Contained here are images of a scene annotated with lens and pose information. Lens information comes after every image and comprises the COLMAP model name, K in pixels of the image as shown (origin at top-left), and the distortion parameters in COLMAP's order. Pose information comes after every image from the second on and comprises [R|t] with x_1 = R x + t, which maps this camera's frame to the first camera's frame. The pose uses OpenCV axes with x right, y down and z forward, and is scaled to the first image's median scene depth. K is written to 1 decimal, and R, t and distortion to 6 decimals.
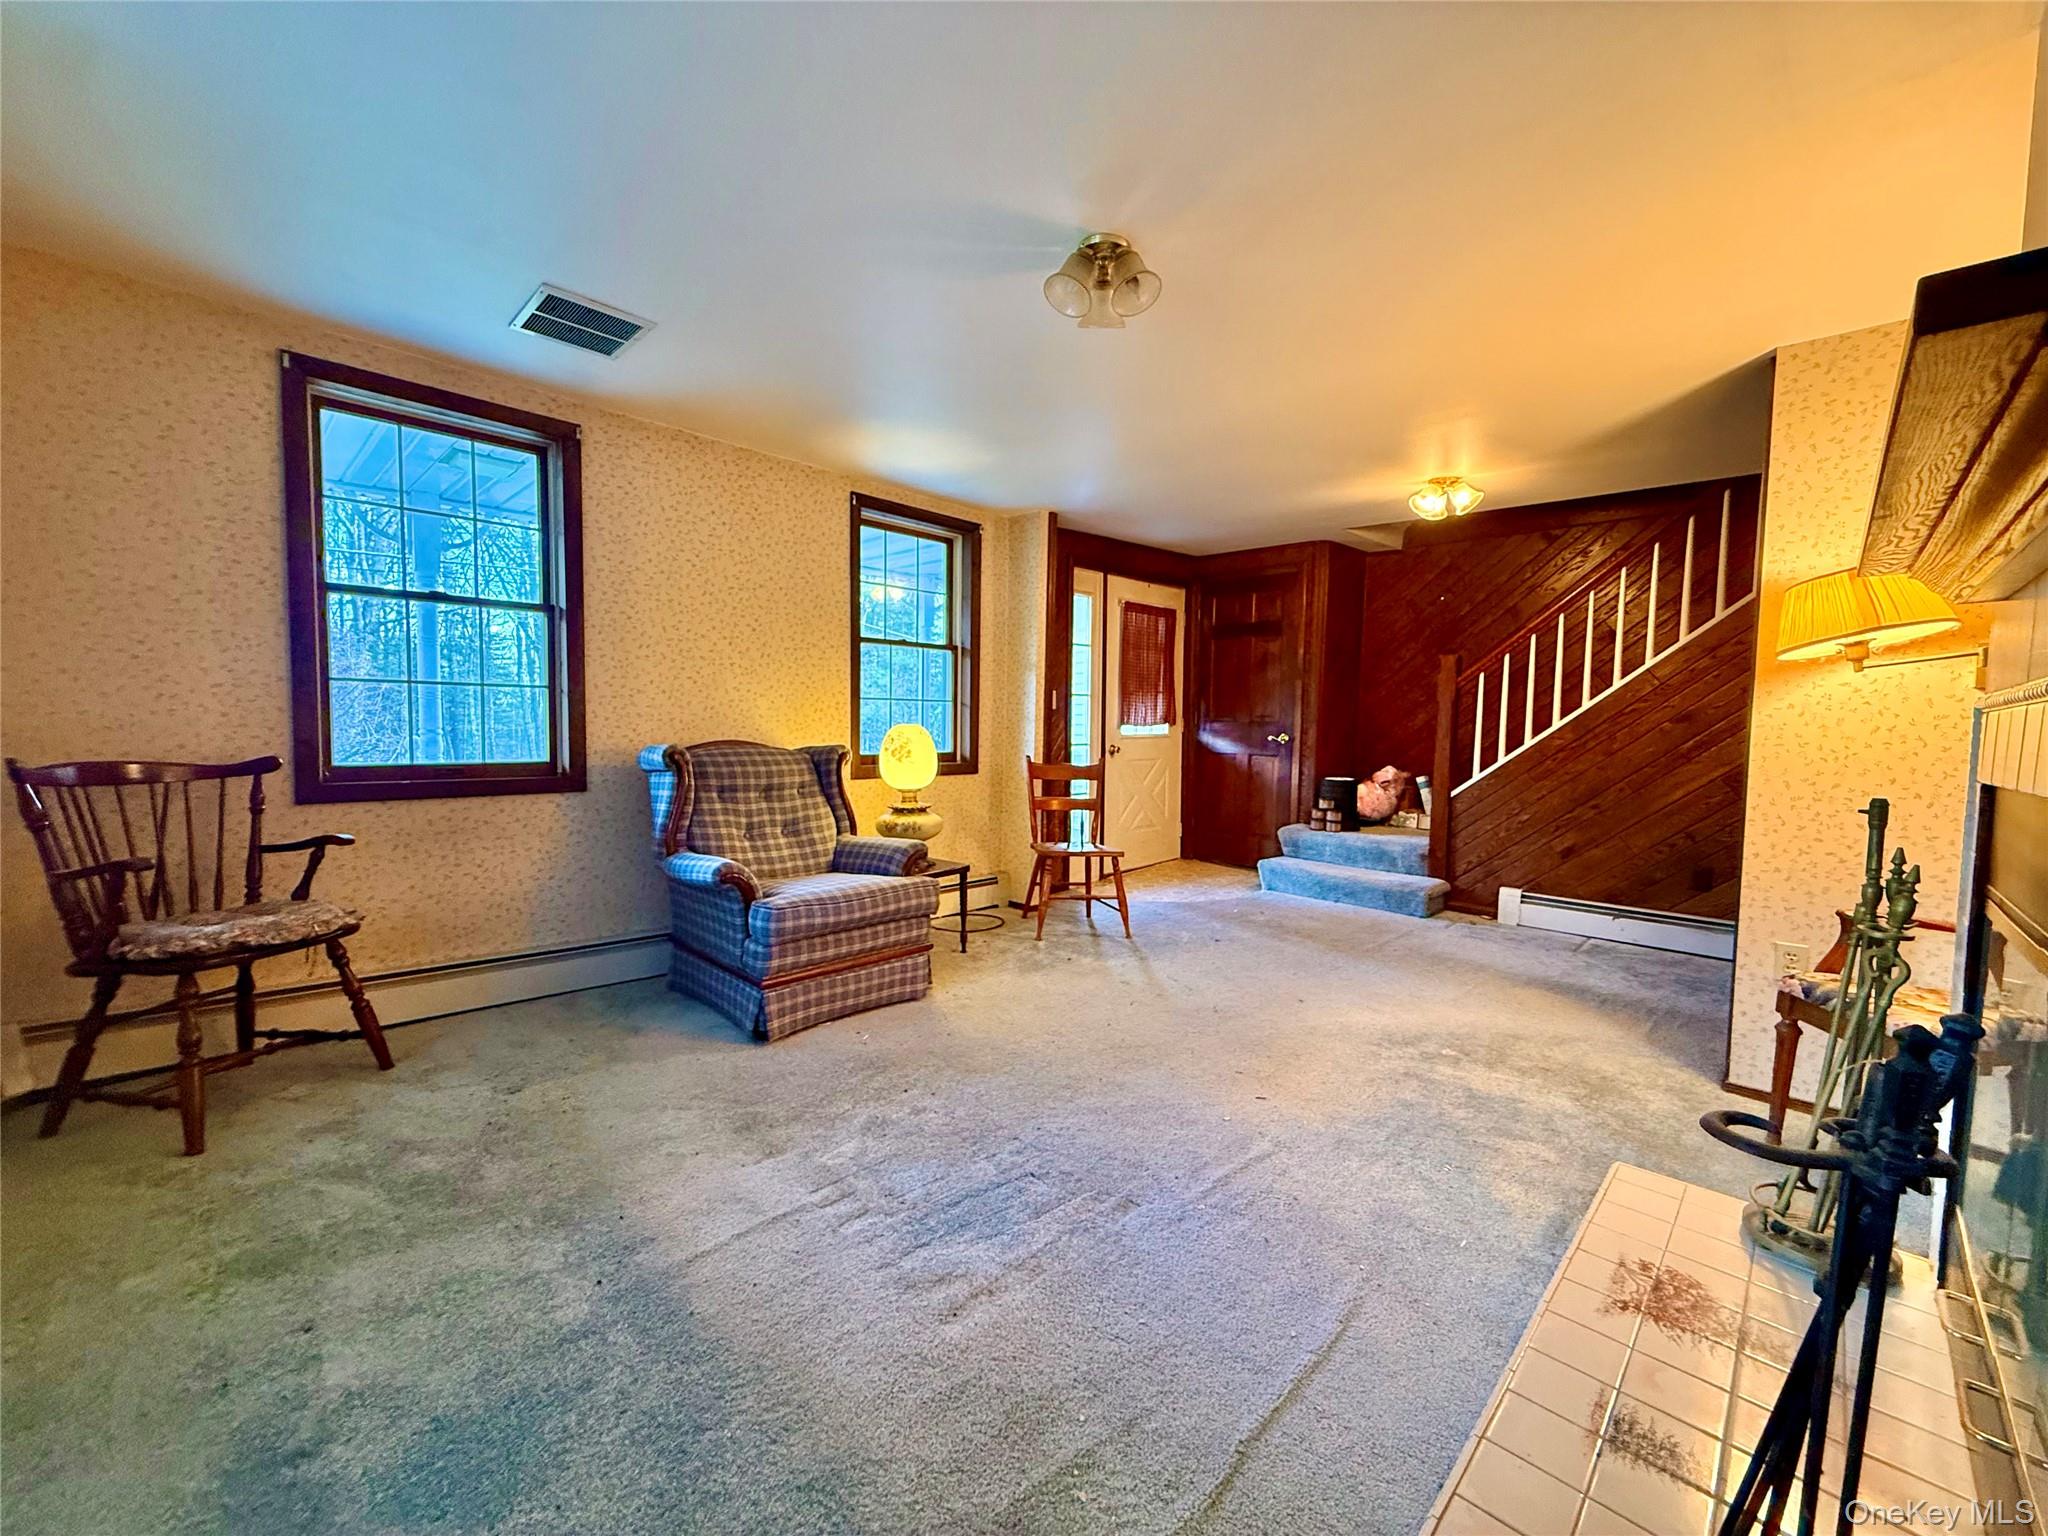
lens RADIAL K [[837.8, 0, 1016.1], [0, 837.8, 763.2], [0, 0, 1]] dist [-0.000849, -0.000163]
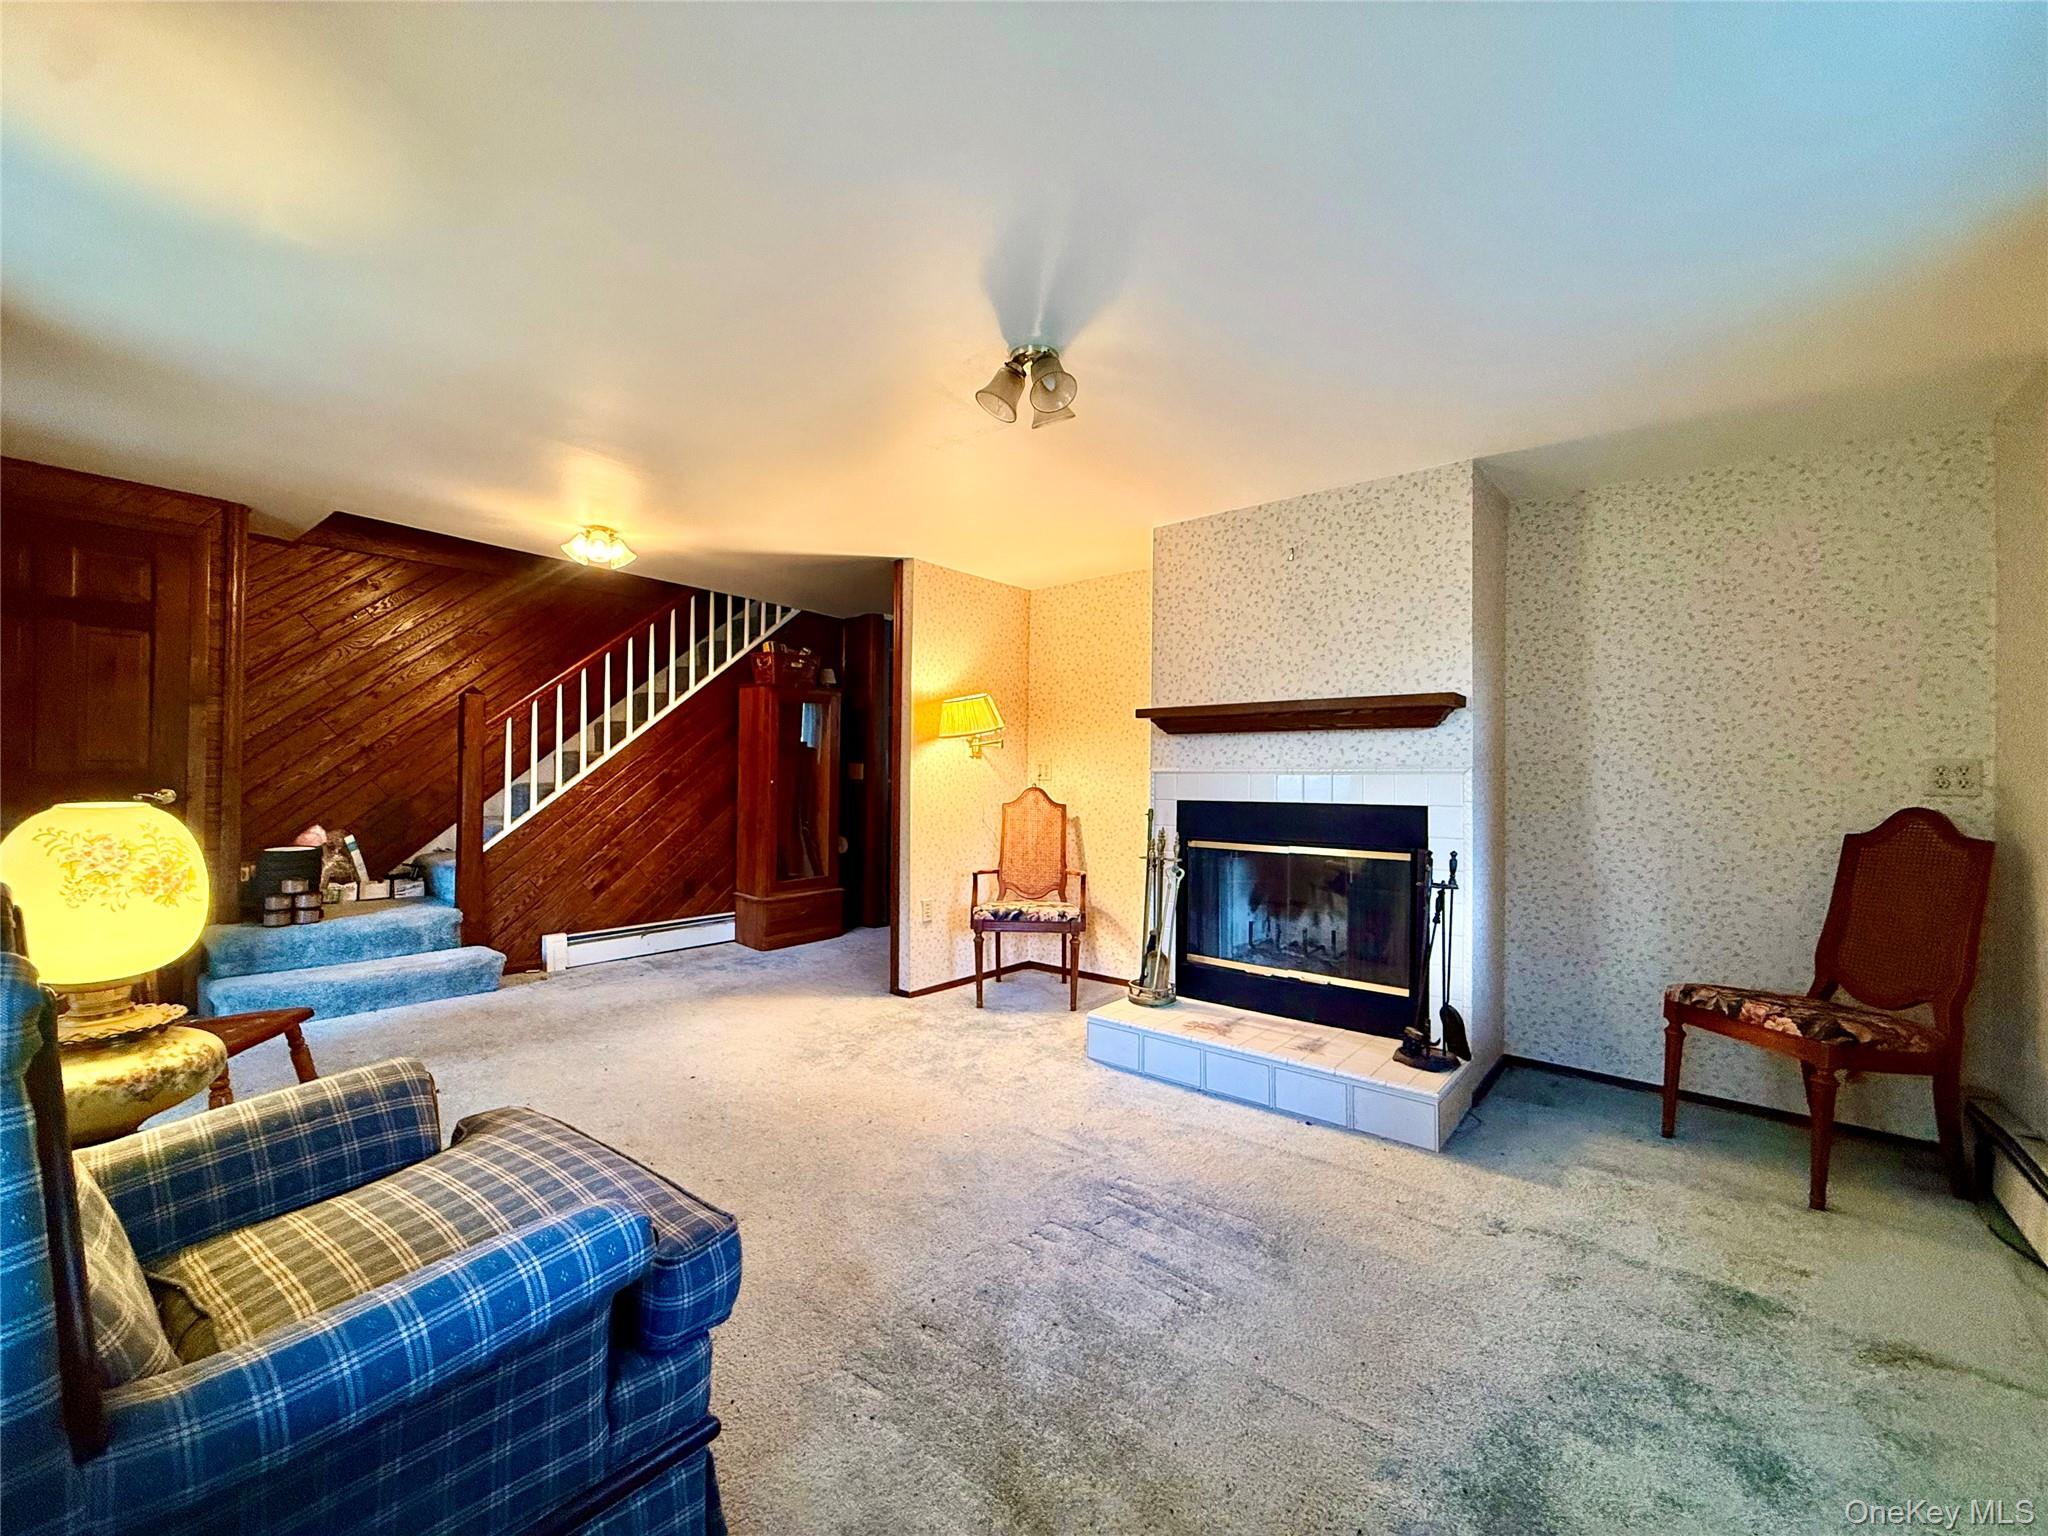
lens RADIAL K [[817.6, 0, 1041.6], [0, 817.6, 784.5], [0, 0, 1]] dist [-0.000281, -0.000018]
pose [[-0.104567, -0.031428, 0.994021, -0.436712], [0.040374, 0.998542, 0.035818, -0.041339], [-0.993698, 0.043878, -0.103146, 0.519109]]
